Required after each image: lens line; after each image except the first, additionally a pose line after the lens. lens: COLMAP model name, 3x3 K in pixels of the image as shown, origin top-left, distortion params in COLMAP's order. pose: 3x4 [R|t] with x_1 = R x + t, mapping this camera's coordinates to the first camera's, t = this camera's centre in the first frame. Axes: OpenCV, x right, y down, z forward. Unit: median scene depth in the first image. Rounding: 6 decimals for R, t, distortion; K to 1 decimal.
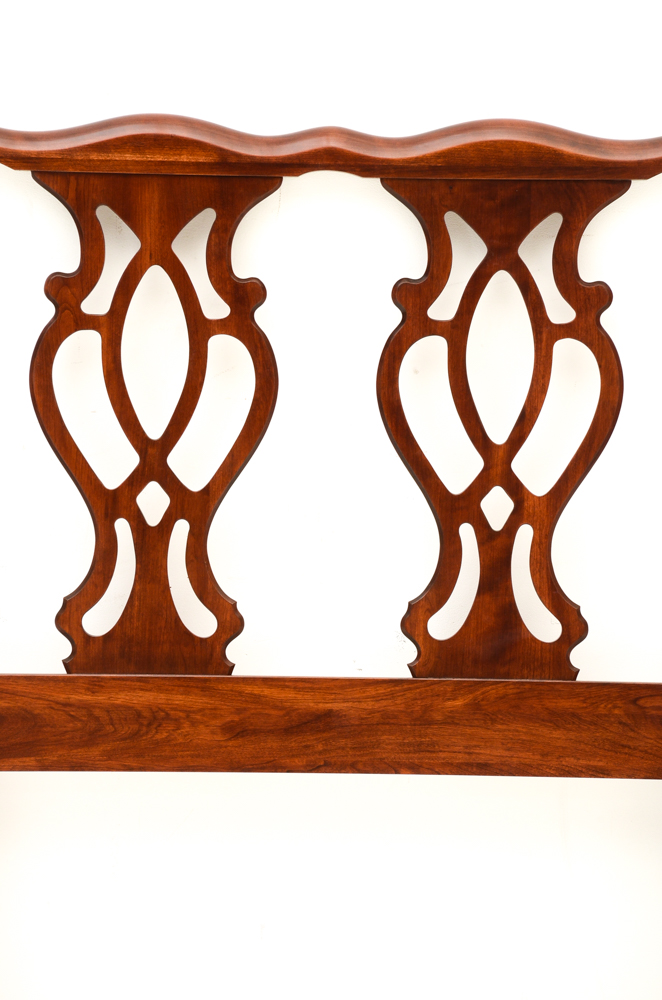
lens RADIAL K [[6053.5, 0, 356.5], [0, 6053.5, 519.9], [0, 0, 1]] dist [3.248118, 0.000000]
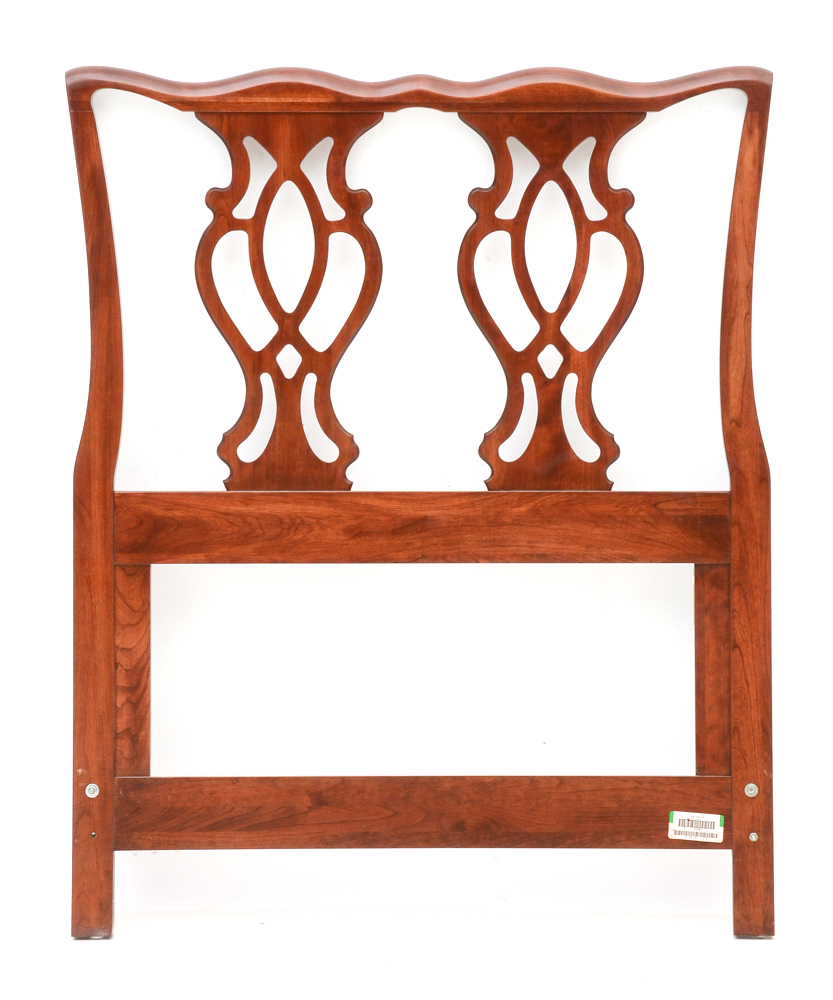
lens RADIAL K [[3464.8, 0, 416.3], [0, 3464.8, 500.2], [0, 0, 1]] dist [0.039733, 0.000000]
pose [[0.999792, -0.014825, -0.014022, 0.004250], [0.015206, 0.999506, 0.027516, 0.007161], [0.013607, -0.027723, 0.999523, 0.248627]]
